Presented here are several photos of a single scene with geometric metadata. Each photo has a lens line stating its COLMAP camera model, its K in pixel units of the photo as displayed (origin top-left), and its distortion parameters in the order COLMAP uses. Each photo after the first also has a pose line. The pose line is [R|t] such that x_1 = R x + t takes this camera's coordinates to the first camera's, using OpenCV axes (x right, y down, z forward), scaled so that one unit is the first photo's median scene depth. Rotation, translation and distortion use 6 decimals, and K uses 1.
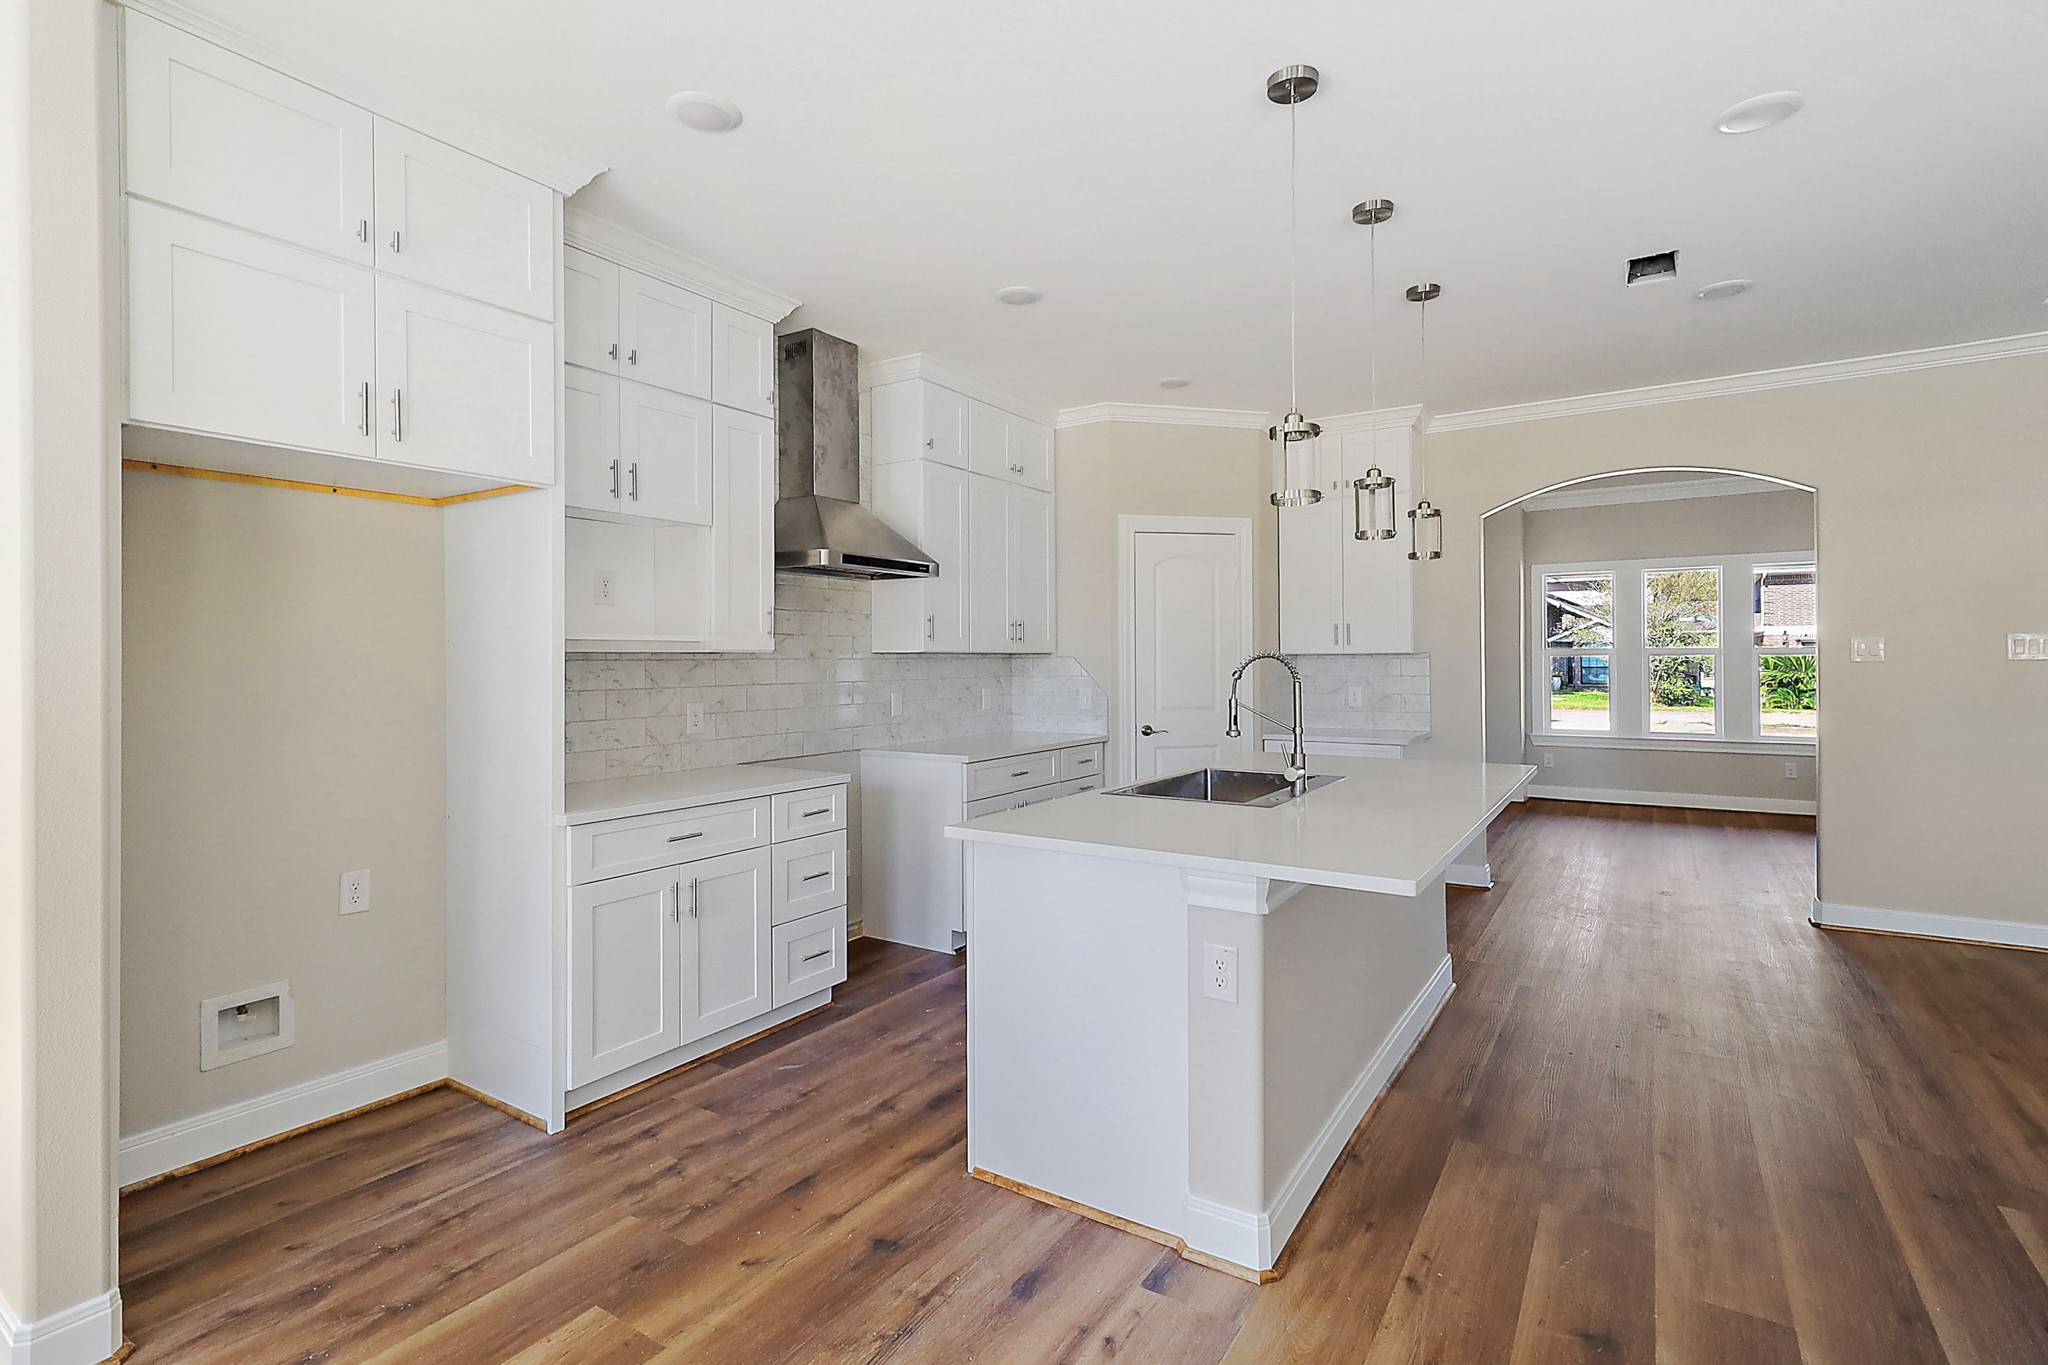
lens RADIAL K [[976.1, 0, 1020.3], [0, 976.1, 660.4], [0, 0, 1]] dist [0.006584, -0.000073]
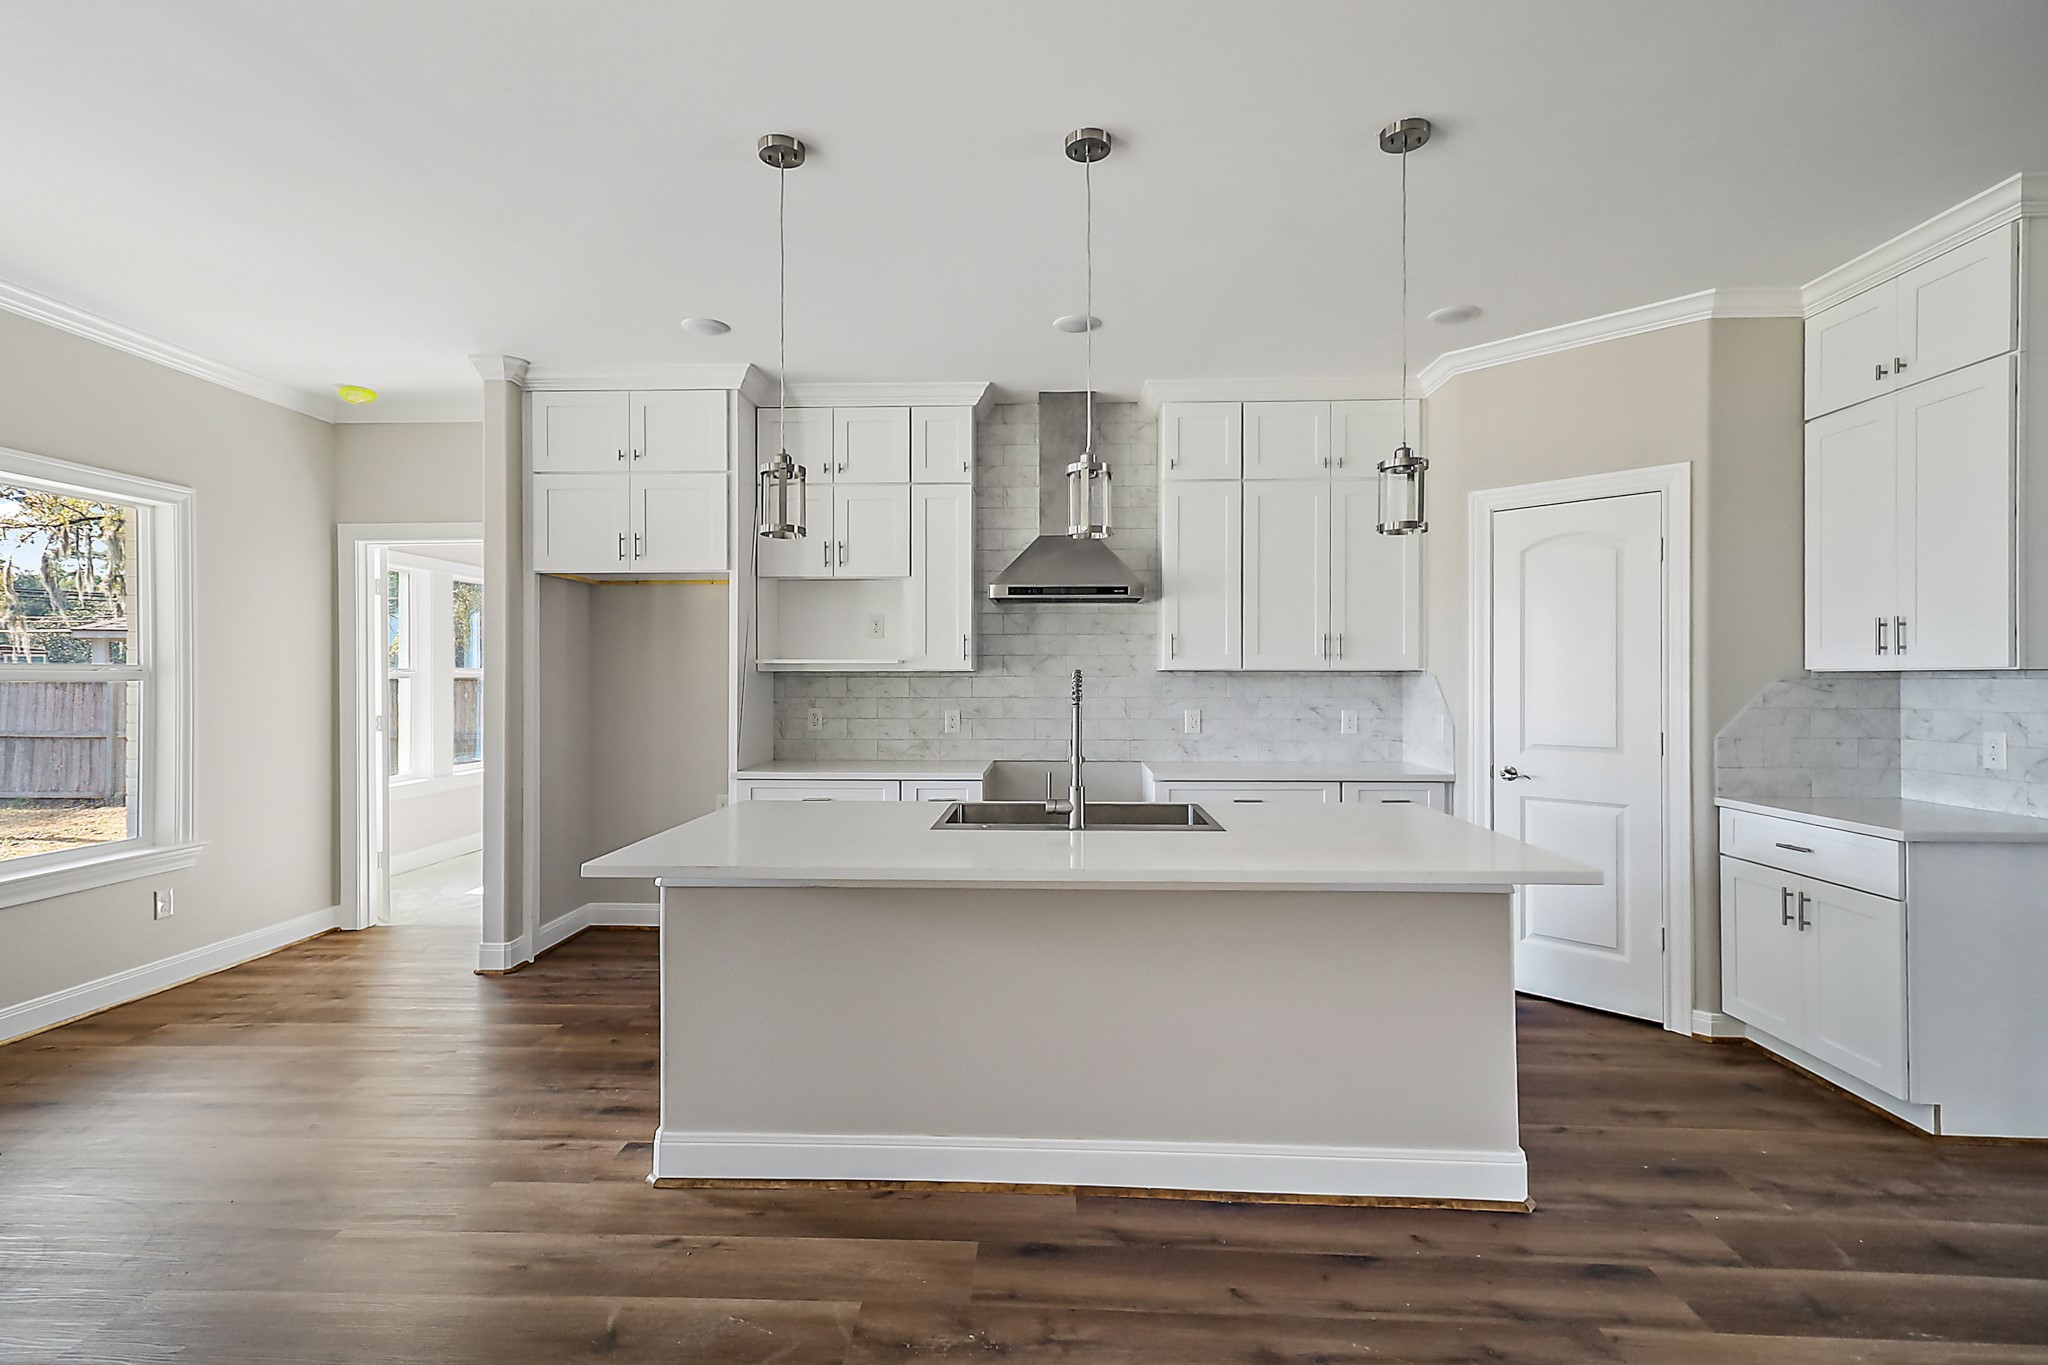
lens RADIAL K [[970.1, 0, 1024.0], [0, 970.1, 682.5], [0, 0, 1]] dist [0.014061, 0.000149]
pose [[0.514267, 0.008845, -0.857584, 0.807817], [-0.003464, 0.999960, 0.008237, -0.004068], [0.857623, -0.001265, 0.514277, 0.405535]]
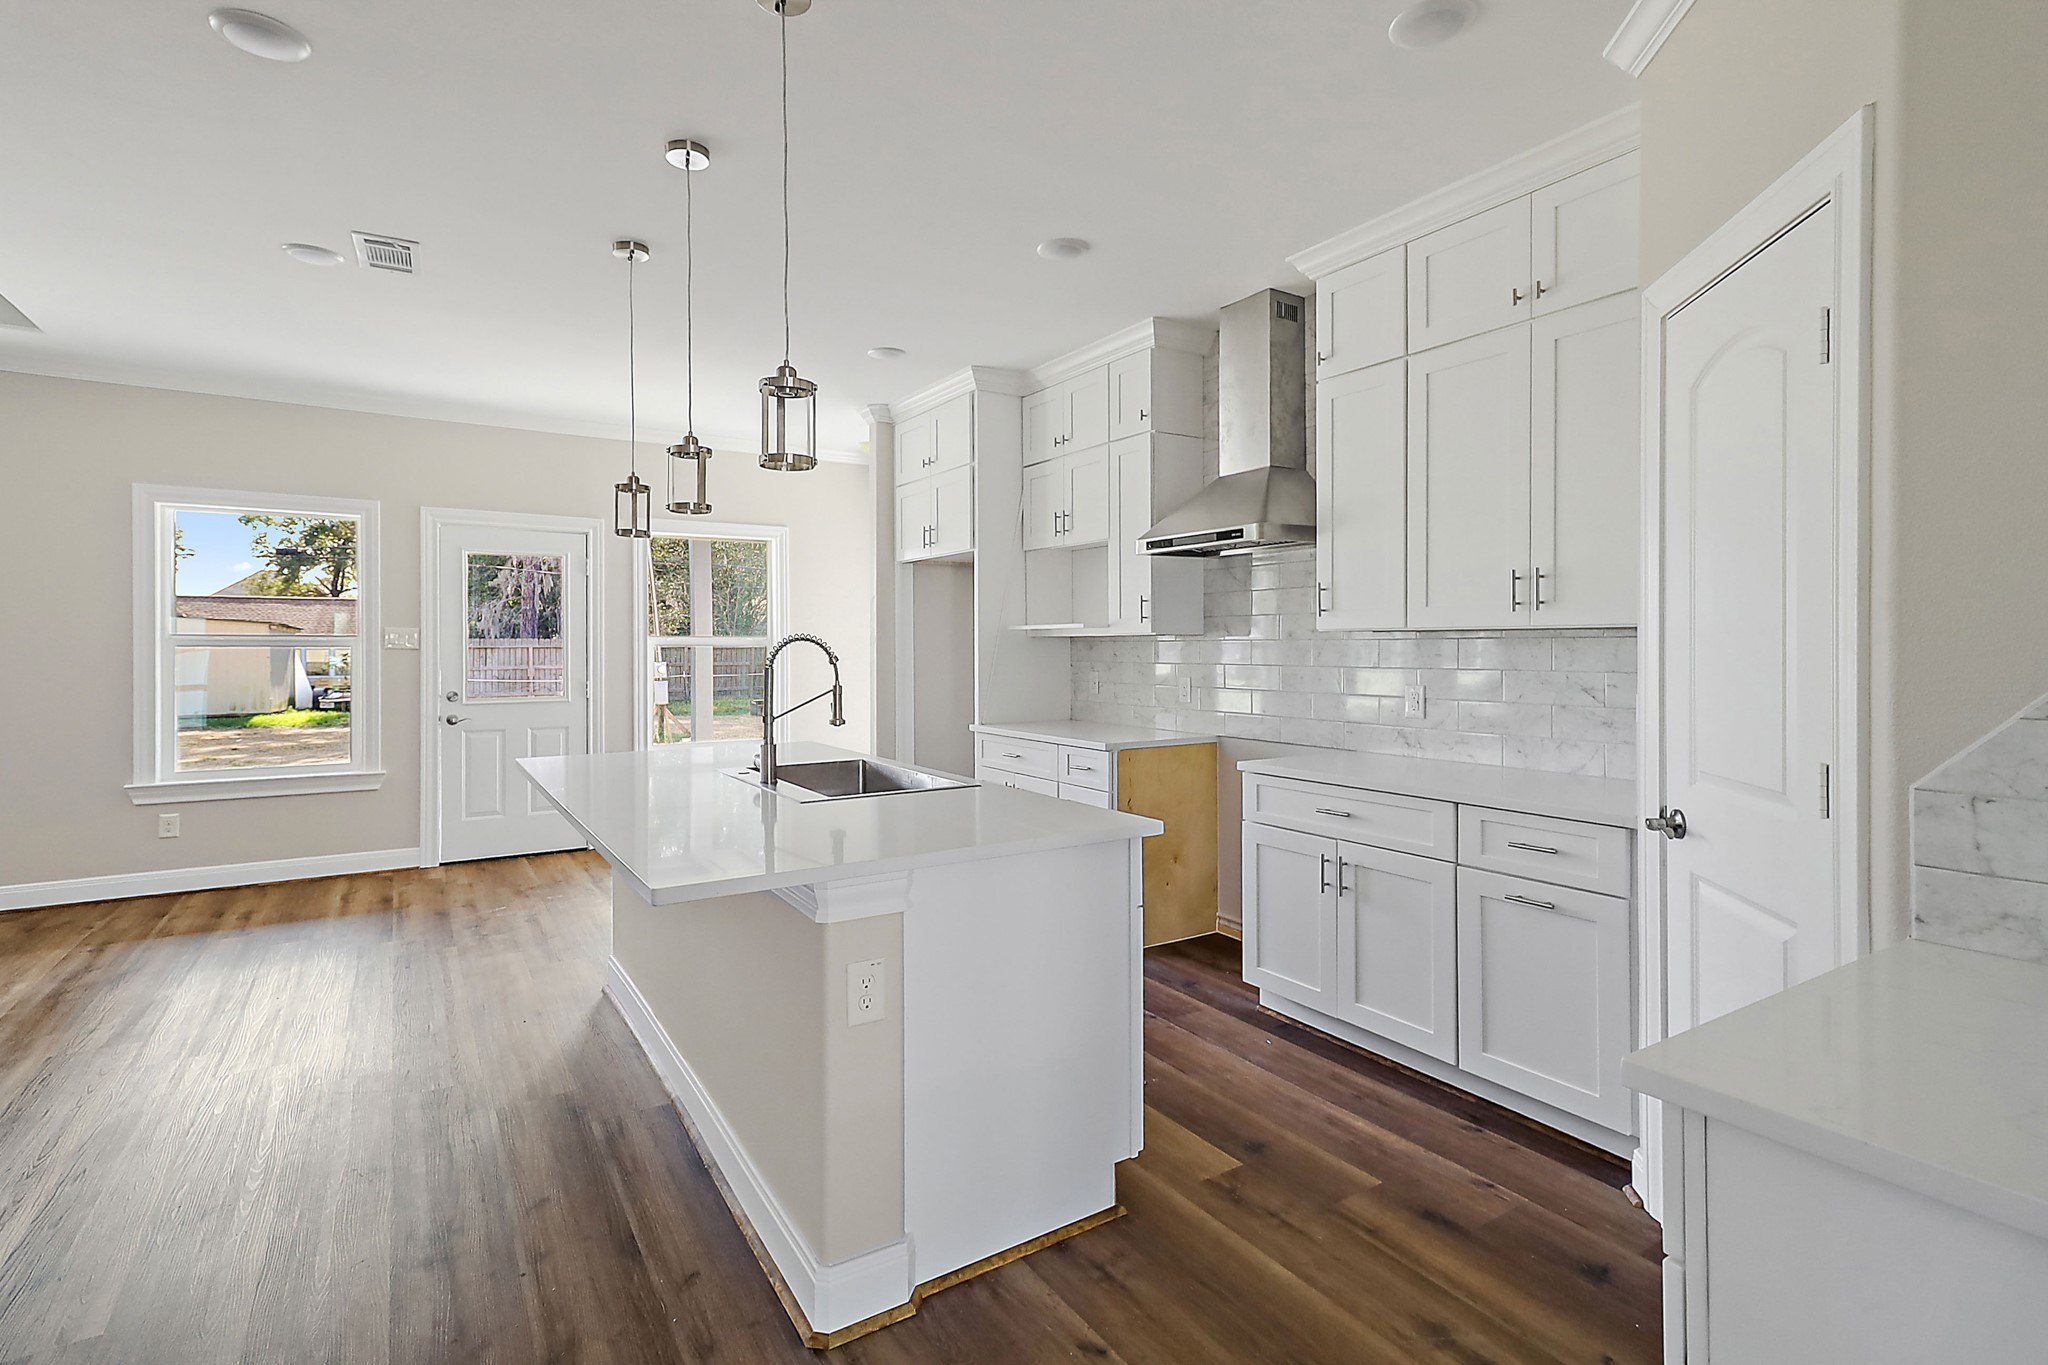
lens RADIAL K [[976.1, 0, 1020.3], [0, 976.1, 660.4], [0, 0, 1]] dist [0.006584, -0.000073]
pose [[-0.414366, 0.020854, -0.909871, 0.822717], [0.003587, 0.999767, 0.021280, -0.003159], [0.910103, 0.005554, -0.414345, 1.281470]]
